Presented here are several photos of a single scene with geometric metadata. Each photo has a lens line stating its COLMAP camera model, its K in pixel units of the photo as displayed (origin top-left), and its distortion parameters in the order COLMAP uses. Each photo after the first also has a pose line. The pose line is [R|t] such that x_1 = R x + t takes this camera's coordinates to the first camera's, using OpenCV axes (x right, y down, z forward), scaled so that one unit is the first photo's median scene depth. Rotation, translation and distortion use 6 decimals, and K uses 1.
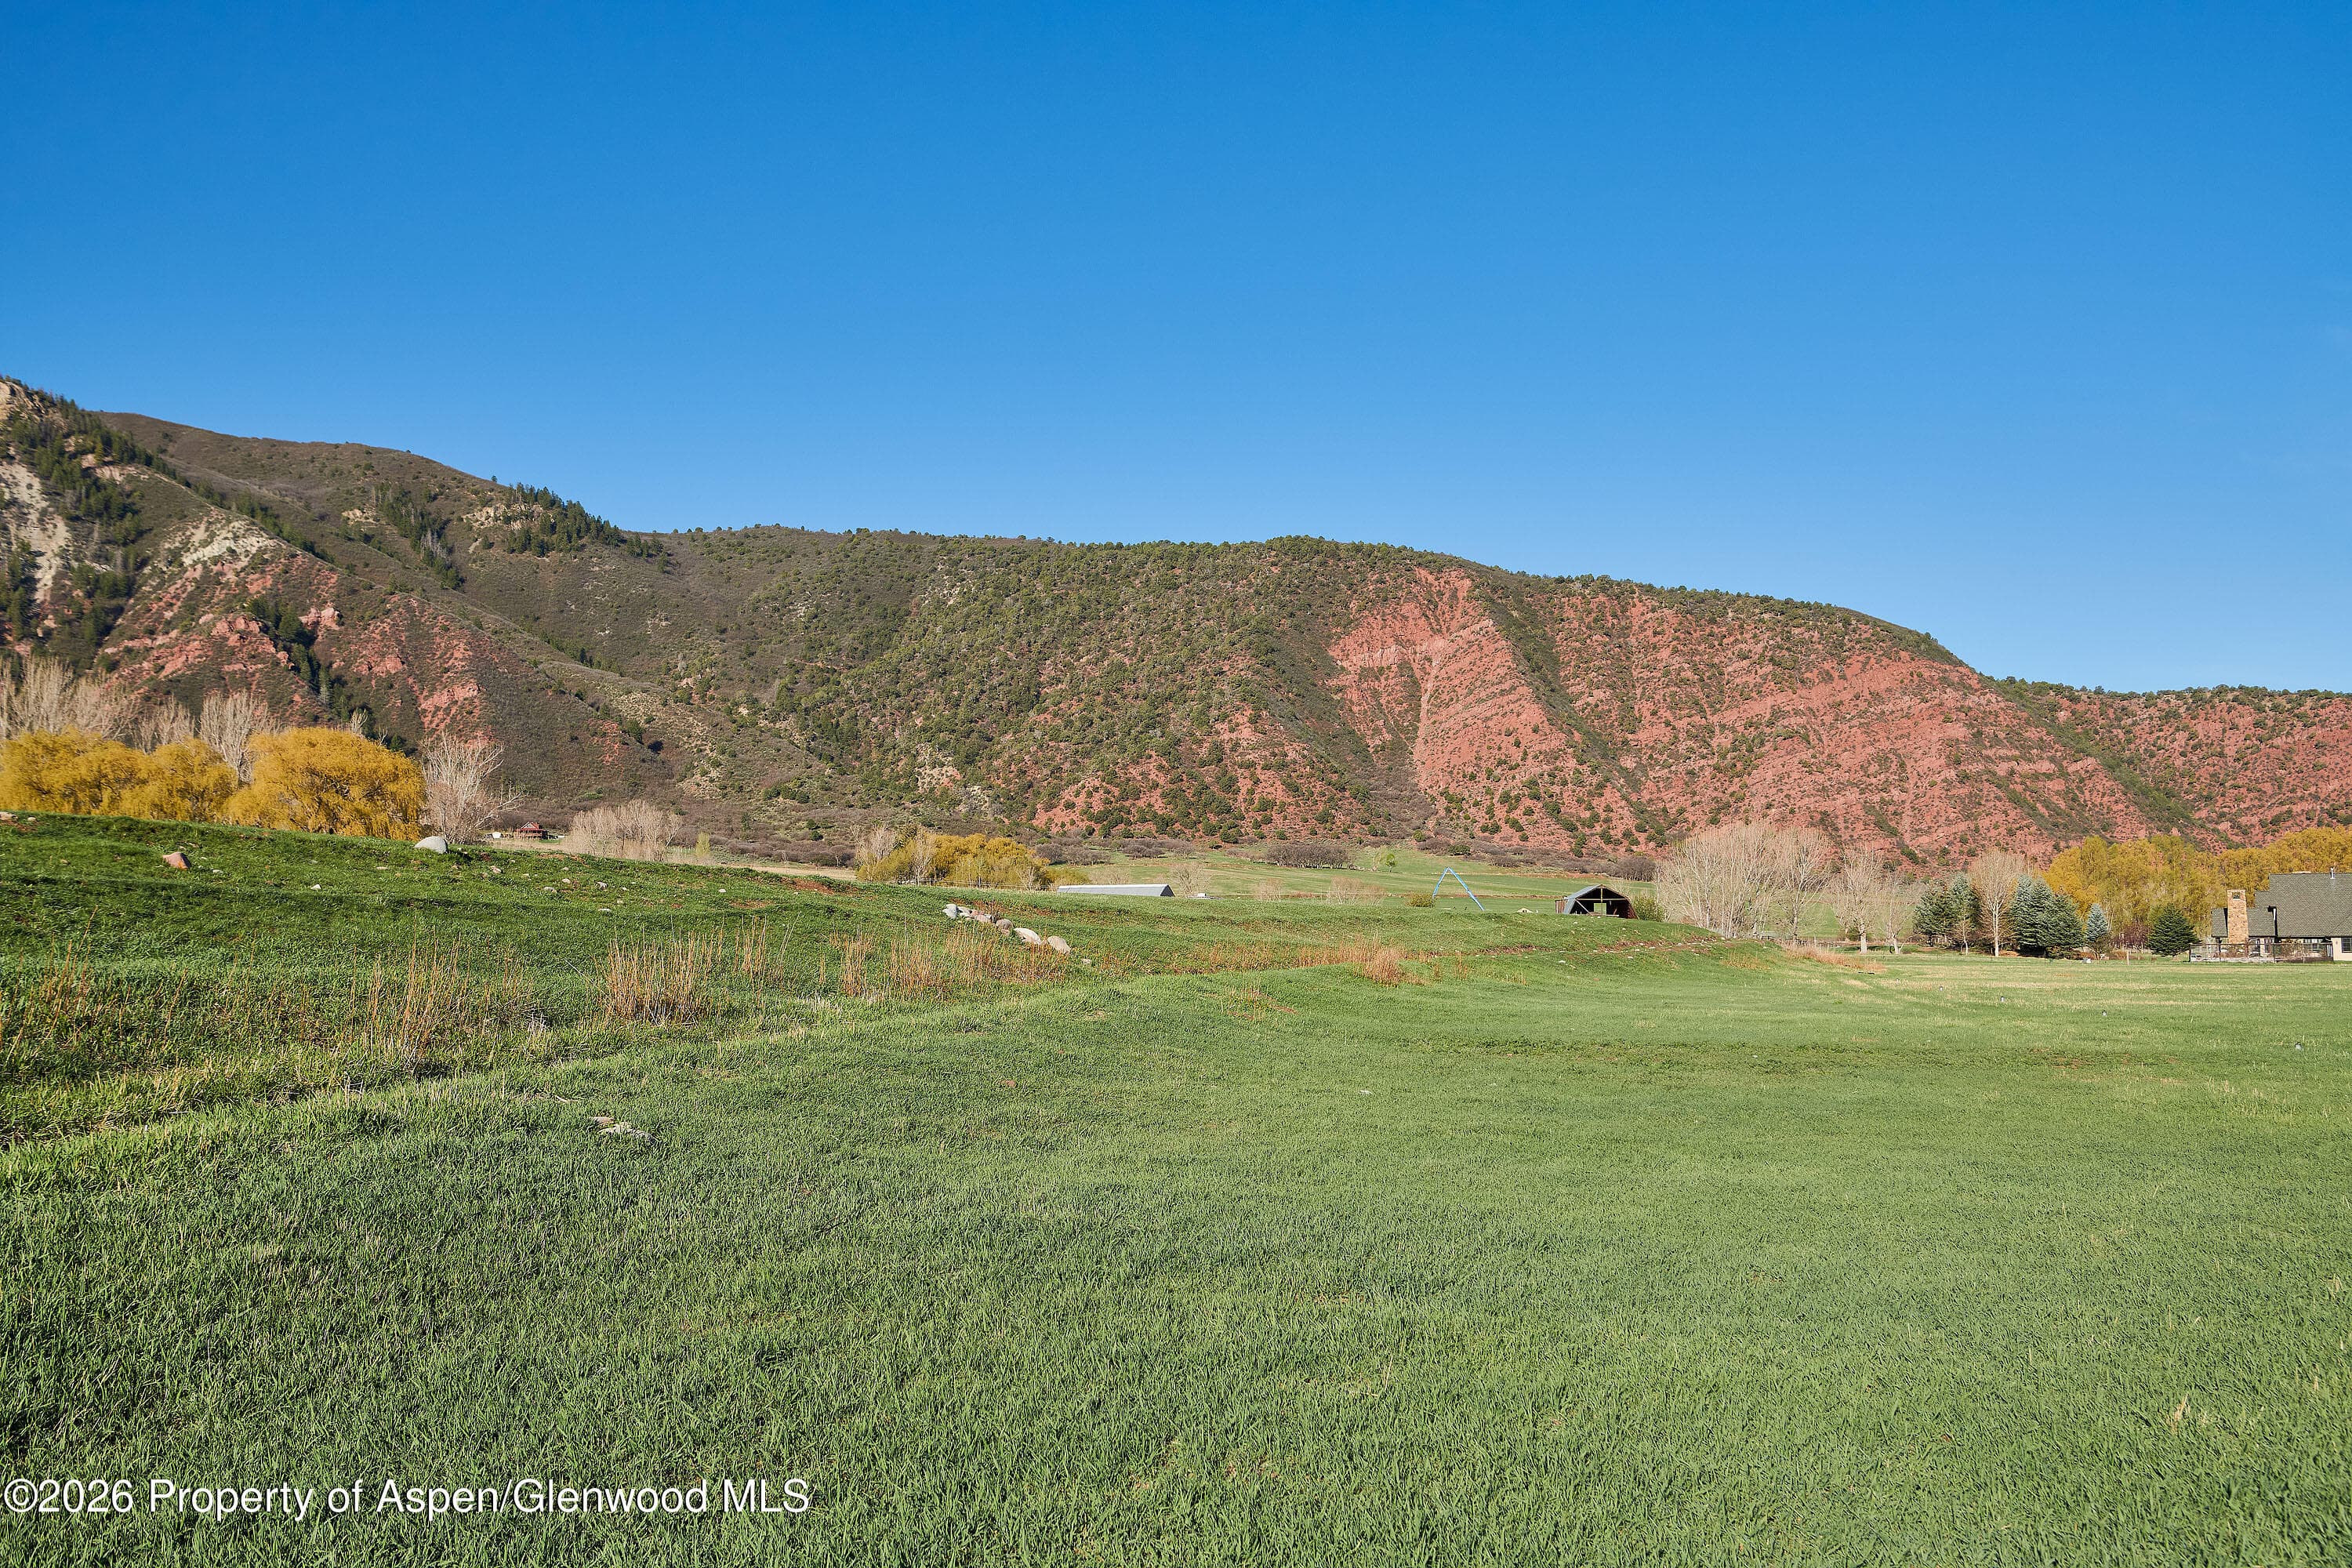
lens RADIAL K [[2329.8, 0, 1187.5], [0, 2329.8, 790.6], [0, 0, 1]] dist [0.009108, 0.080965]
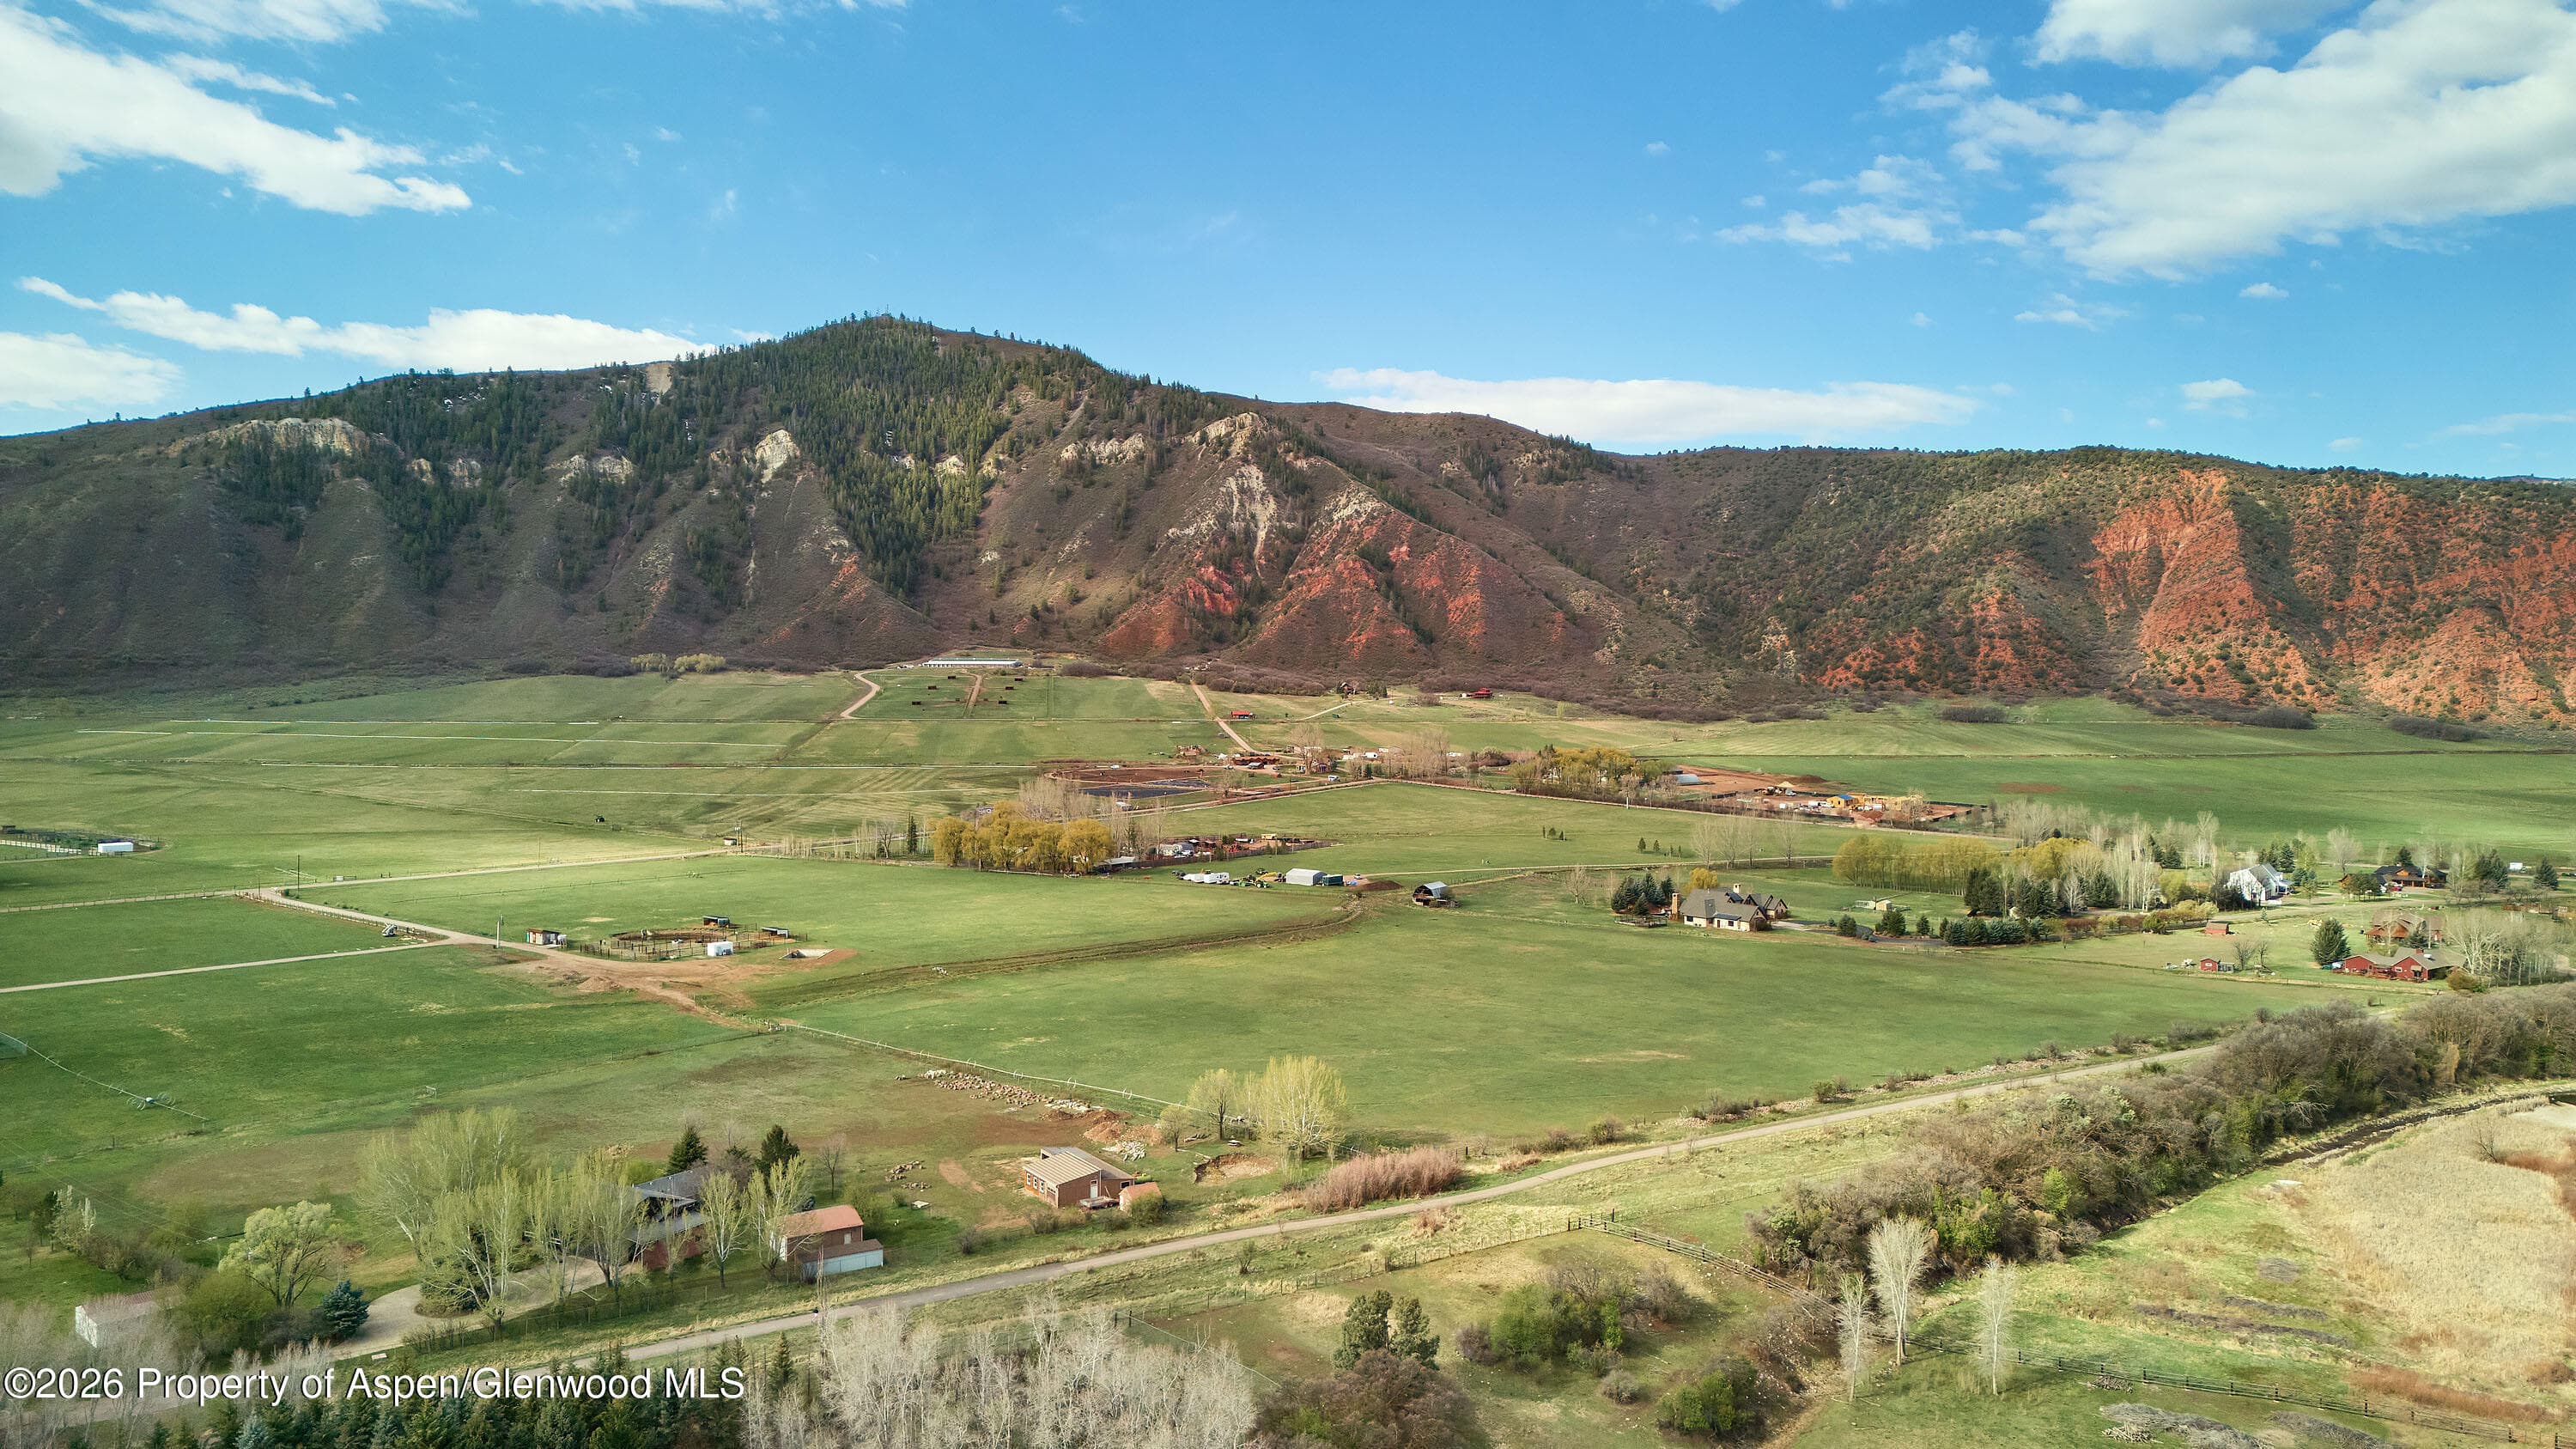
lens RADIAL K [[1756.1, 0, 1296.1], [0, 1756.1, 771.2], [0, 0, 1]] dist [0.093602, -0.100835]
pose [[0.878513, 0.036386, -0.476331, 0.160655], [0.019959, 0.993429, 0.112696, -0.054850], [0.477302, -0.108512, 0.872014, -0.155137]]
